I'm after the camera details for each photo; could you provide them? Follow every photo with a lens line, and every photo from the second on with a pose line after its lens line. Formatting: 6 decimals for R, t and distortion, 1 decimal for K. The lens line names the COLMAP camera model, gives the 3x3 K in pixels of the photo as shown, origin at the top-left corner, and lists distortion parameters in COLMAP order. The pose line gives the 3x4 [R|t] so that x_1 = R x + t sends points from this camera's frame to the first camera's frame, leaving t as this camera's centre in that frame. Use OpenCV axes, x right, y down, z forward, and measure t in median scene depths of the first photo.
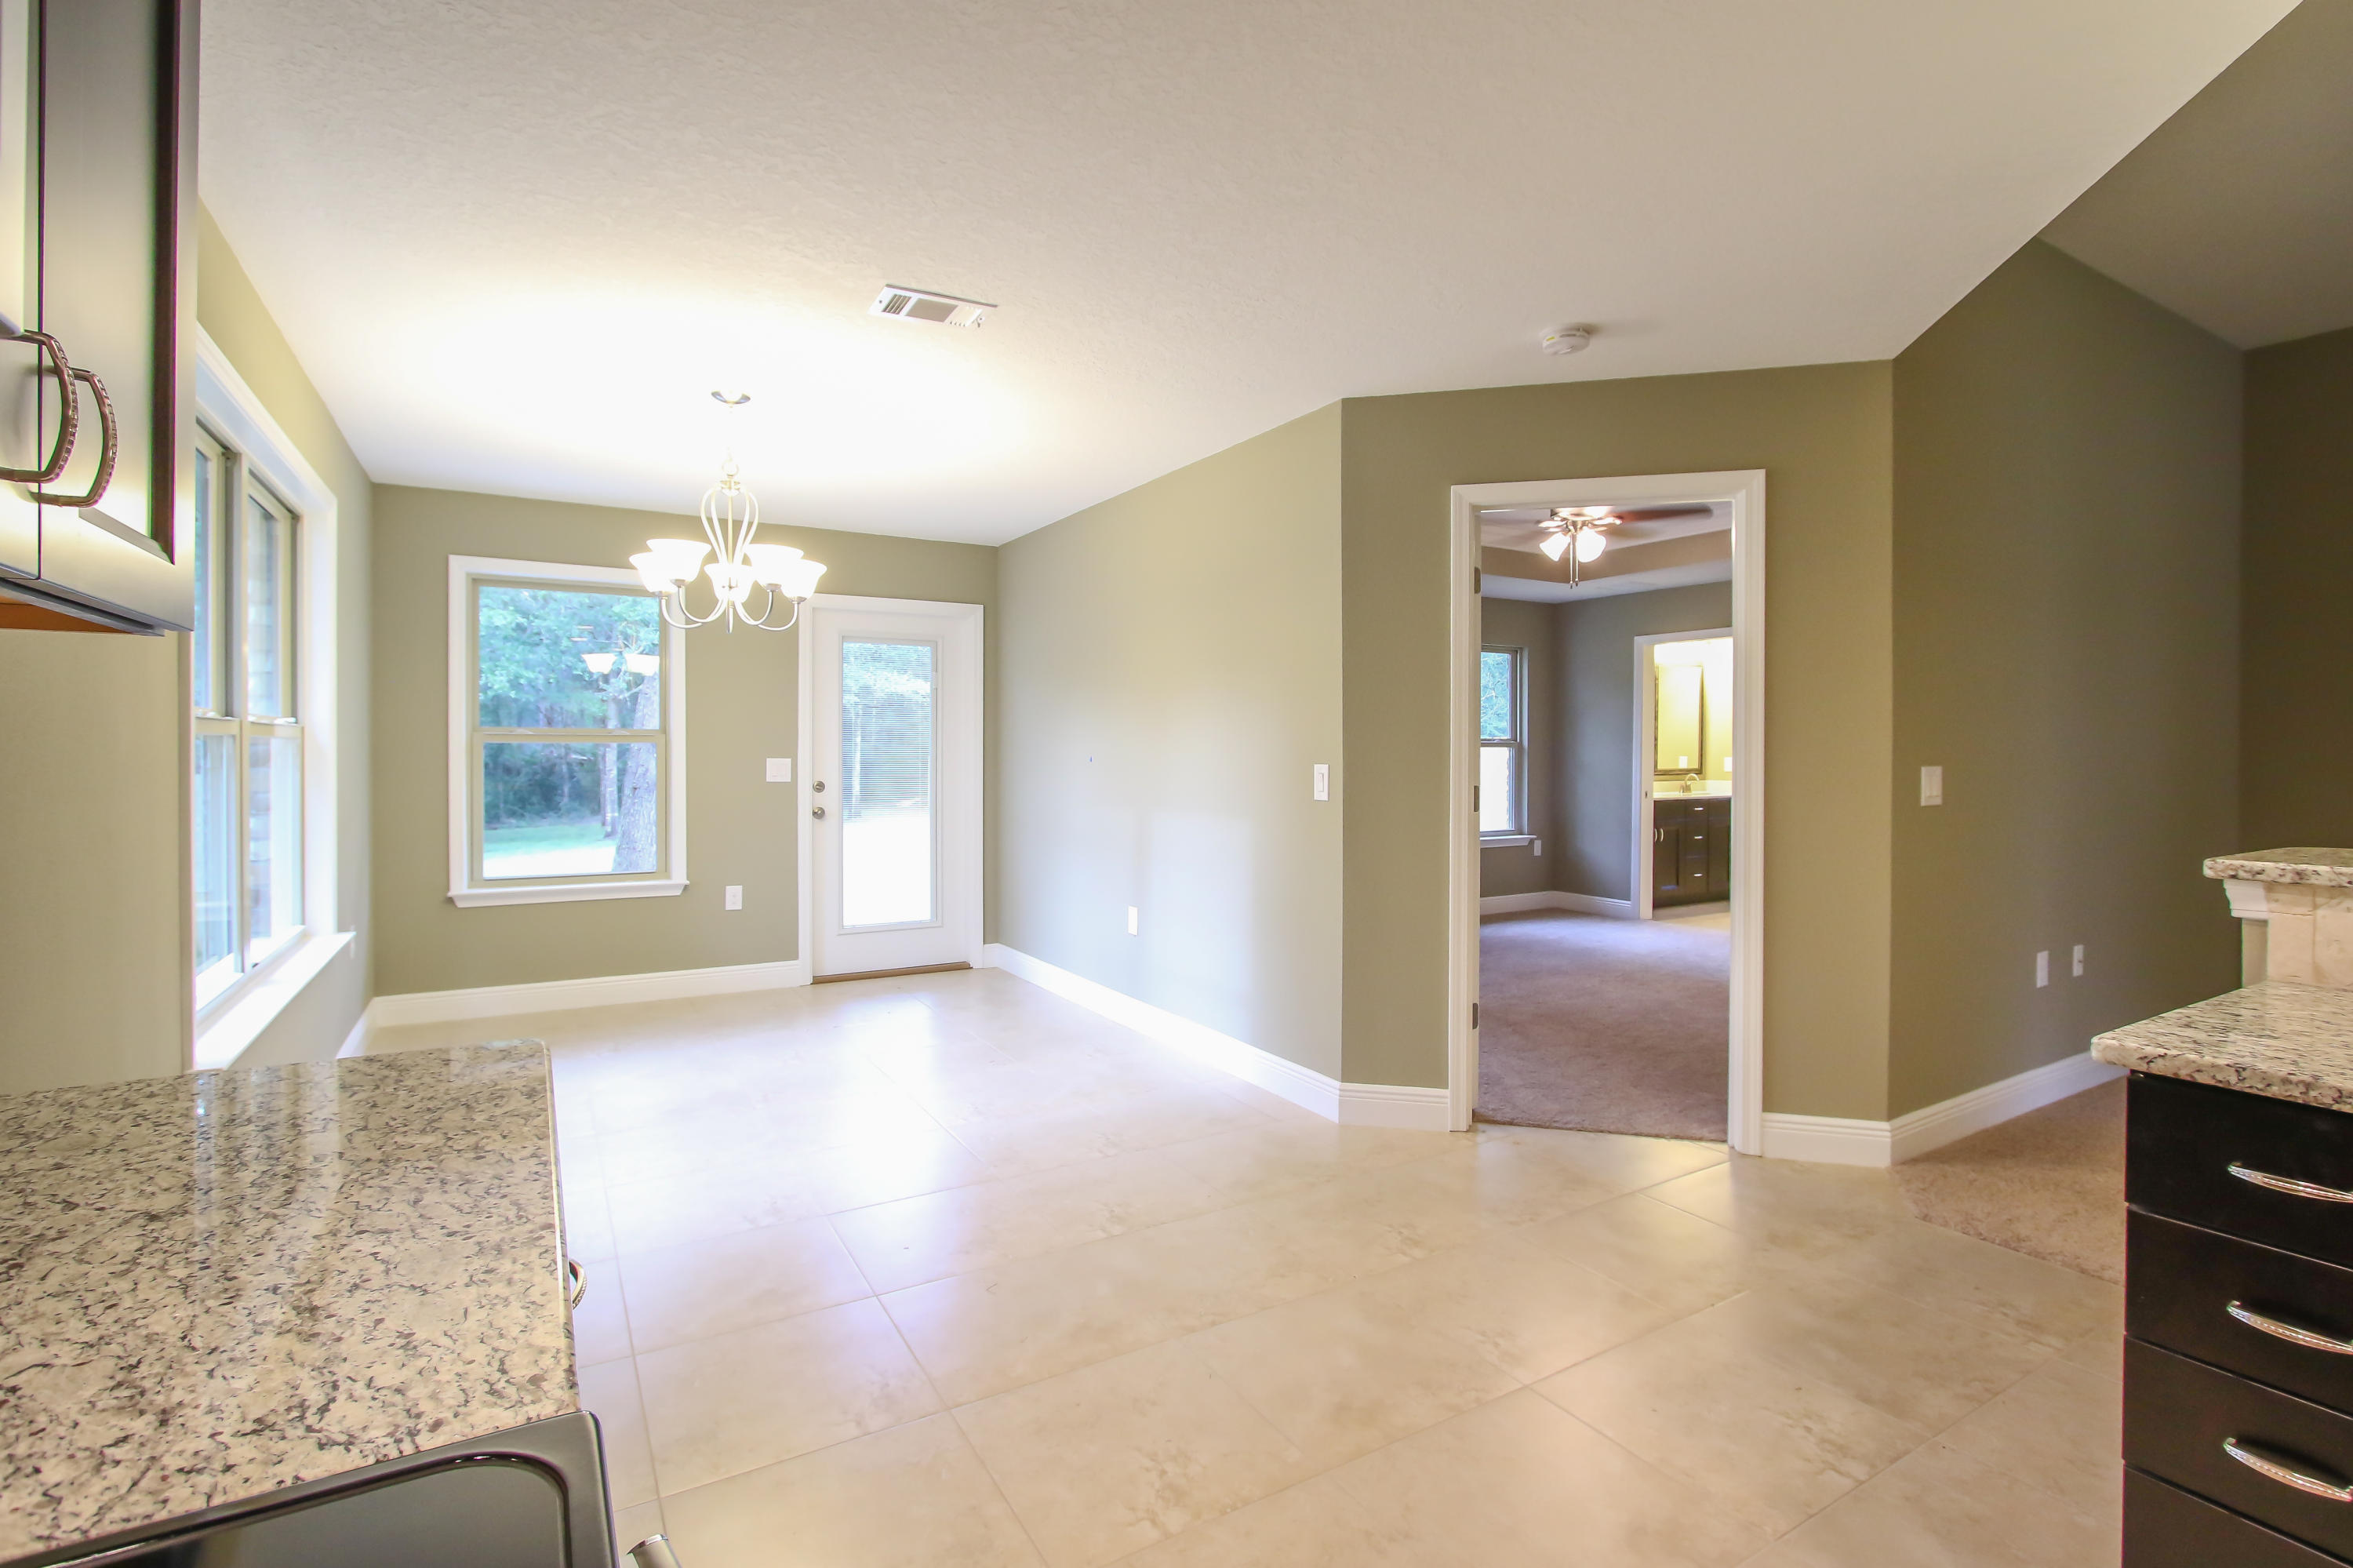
lens RADIAL K [[1100.4, 0, 1165.6], [0, 1100.4, 764.1], [0, 0, 1]] dist [-0.028087, 0.000176]
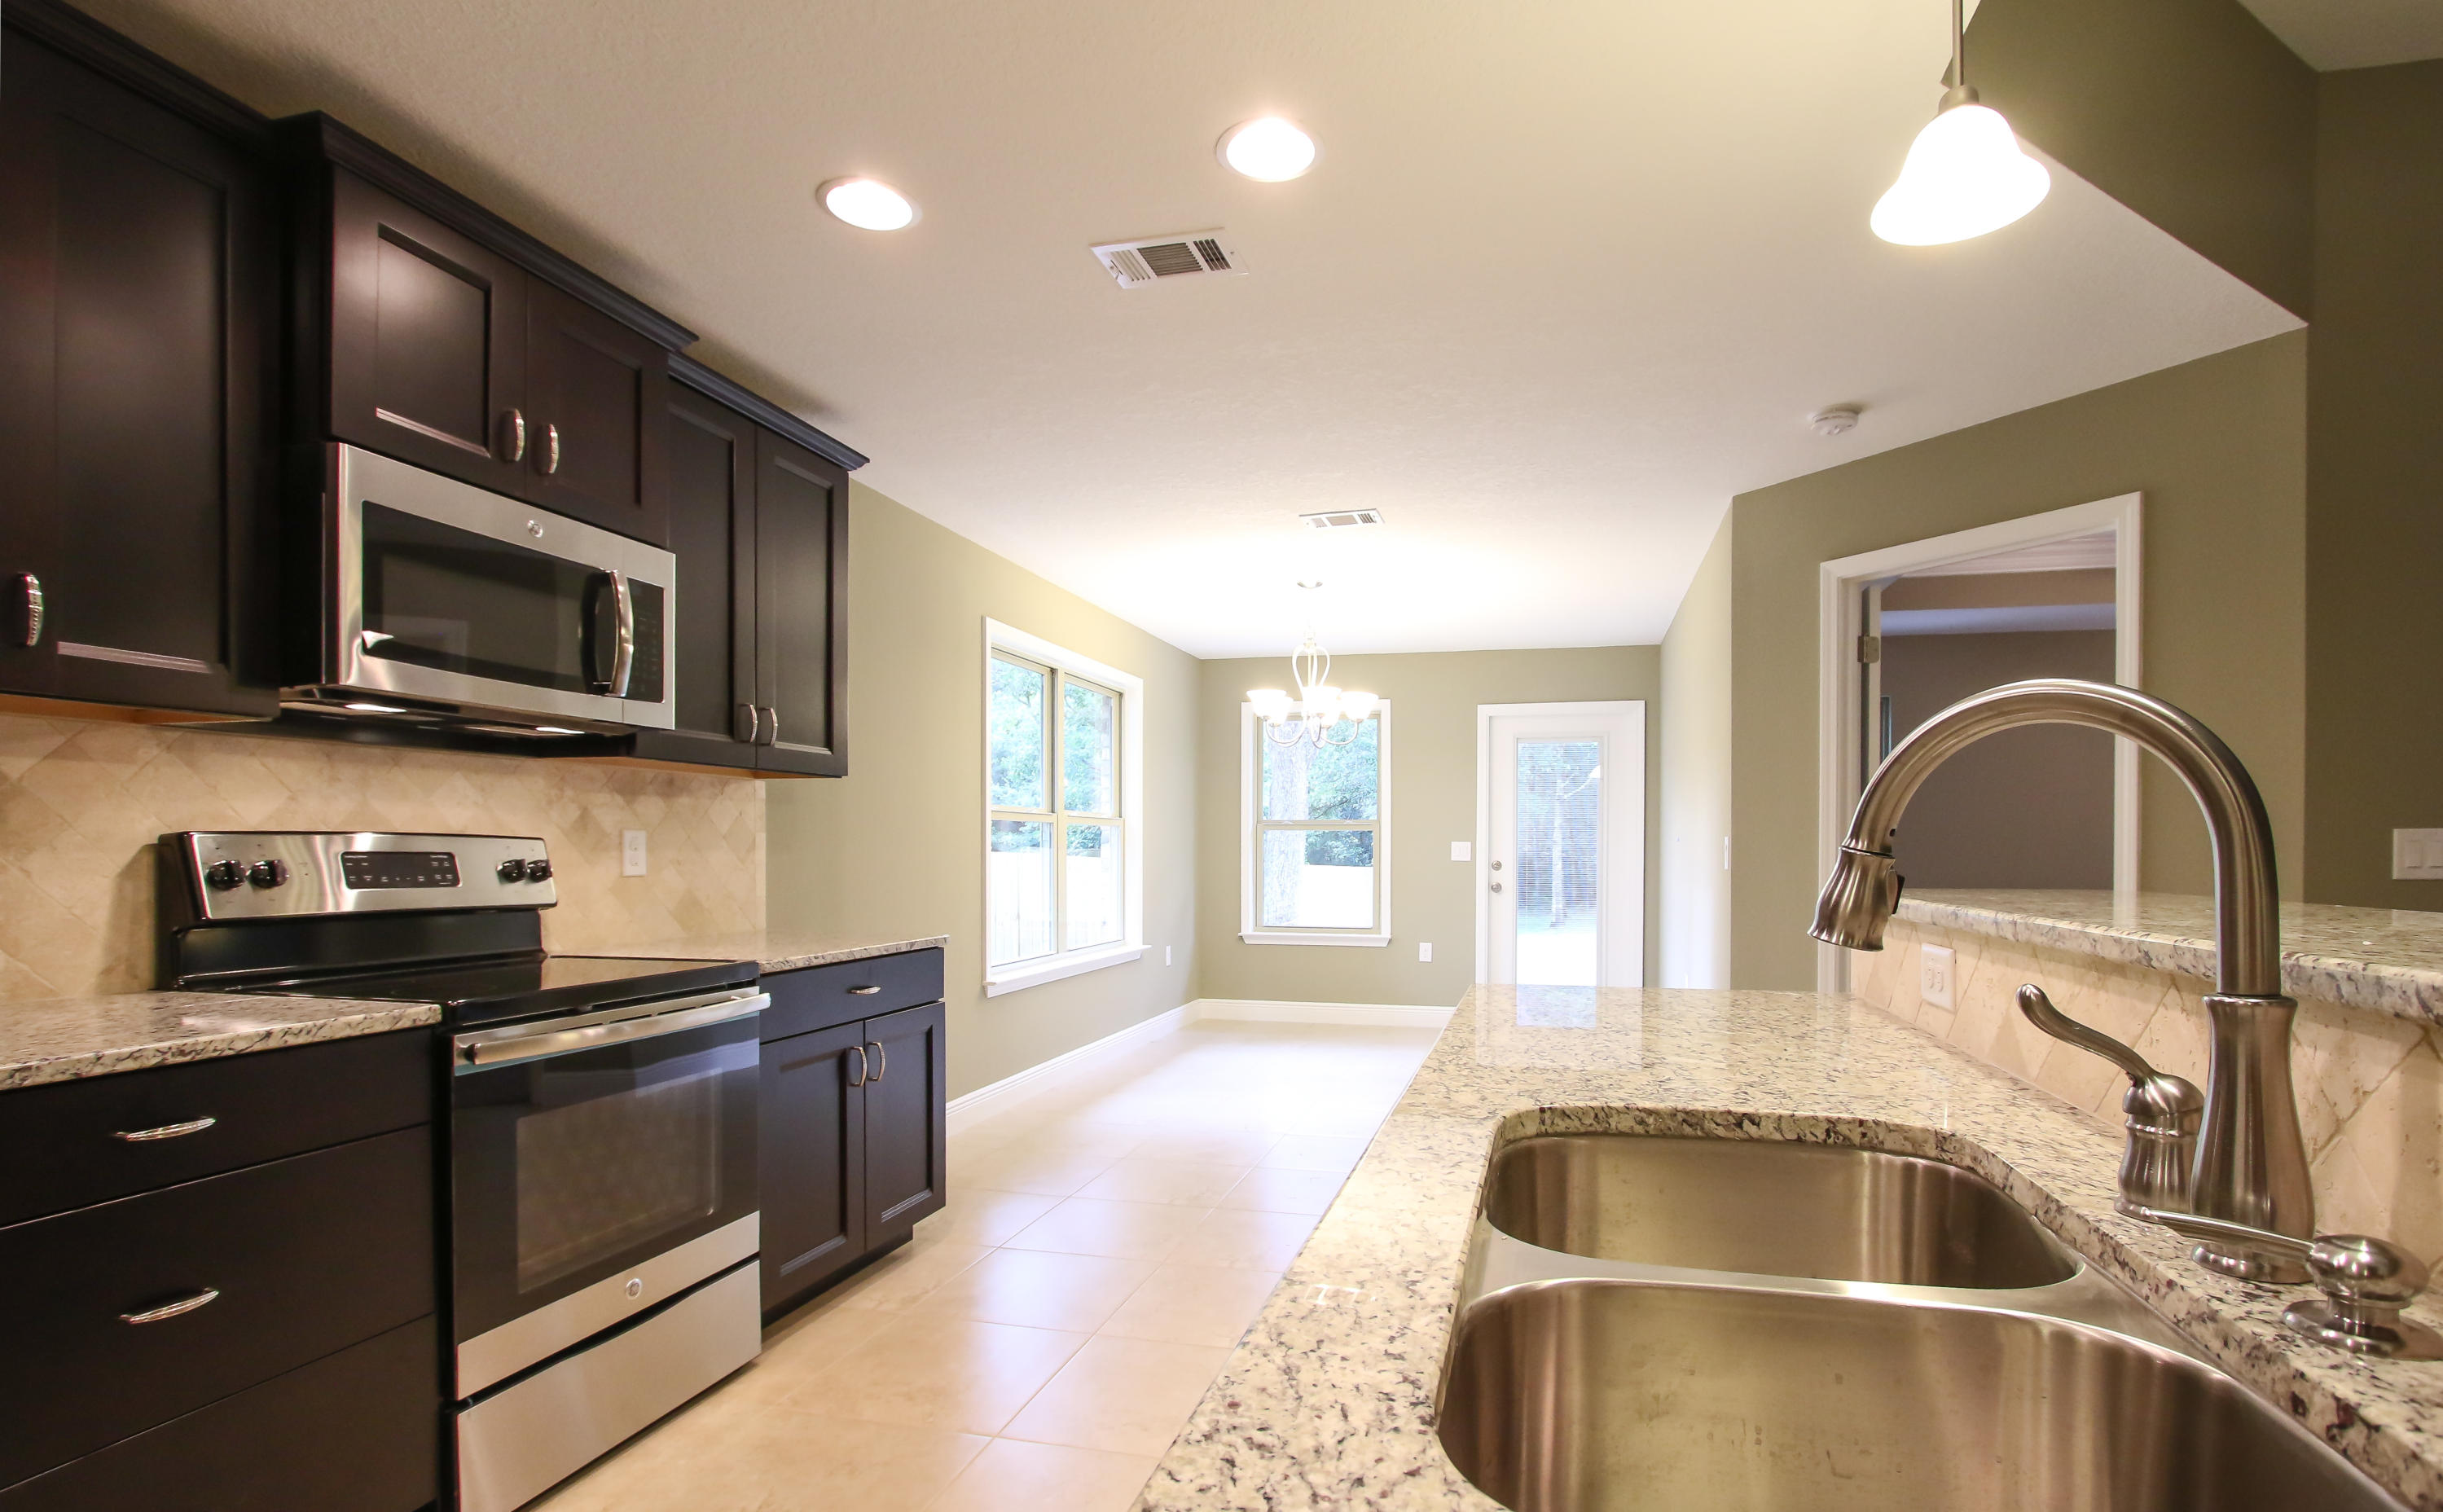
lens RADIAL K [[1158.4, 0, 1268.0], [0, 1158.4, 871.1], [0, 0, 1]] dist [-0.019960, 0.000245]
pose [[0.717170, 0.011949, -0.696796, 0.451462], [-0.008100, 0.999928, 0.008810, 0.020288], [0.696851, -0.000675, 0.717216, -0.094552]]
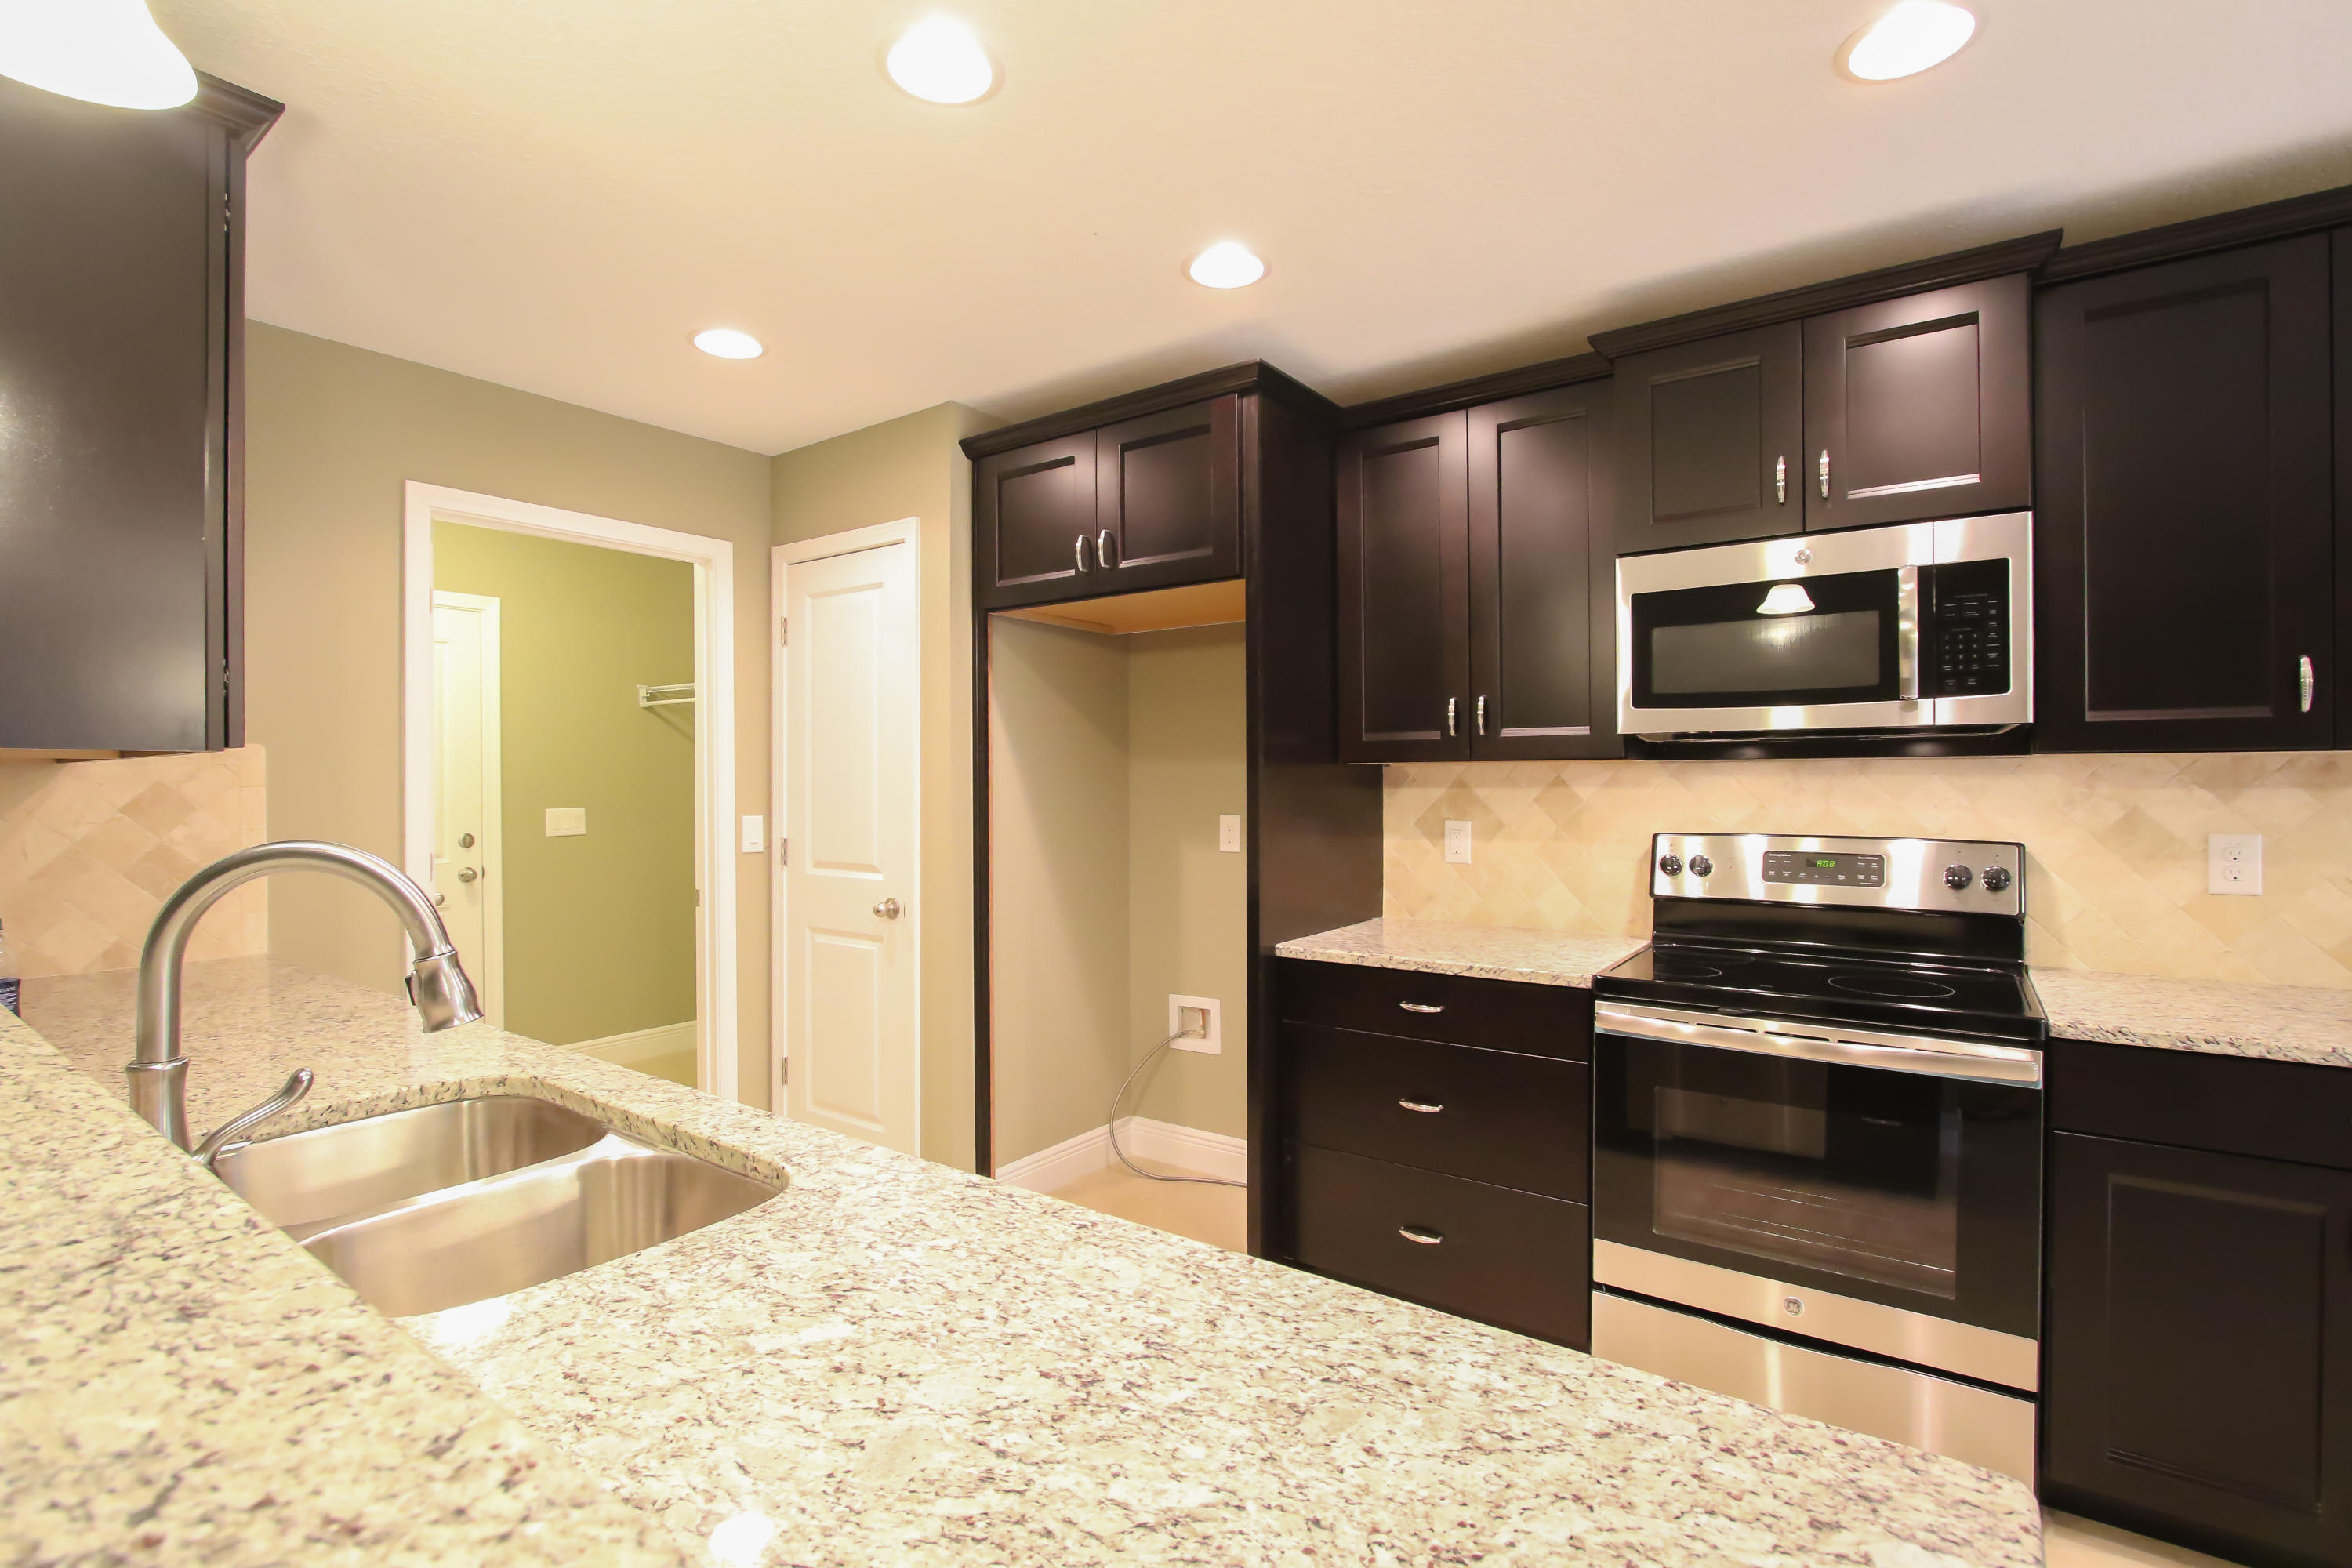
lens RADIAL K [[1078.7, 0, 1177.9], [0, 1078.7, 787.1], [0, 0, 1]] dist [-0.018446, 0.000323]
pose [[-0.914888, 0.002820, -0.403699, 0.351660], [-0.002850, 0.999906, 0.013444, -0.016554], [0.403698, 0.013450, -0.914793, 0.323670]]
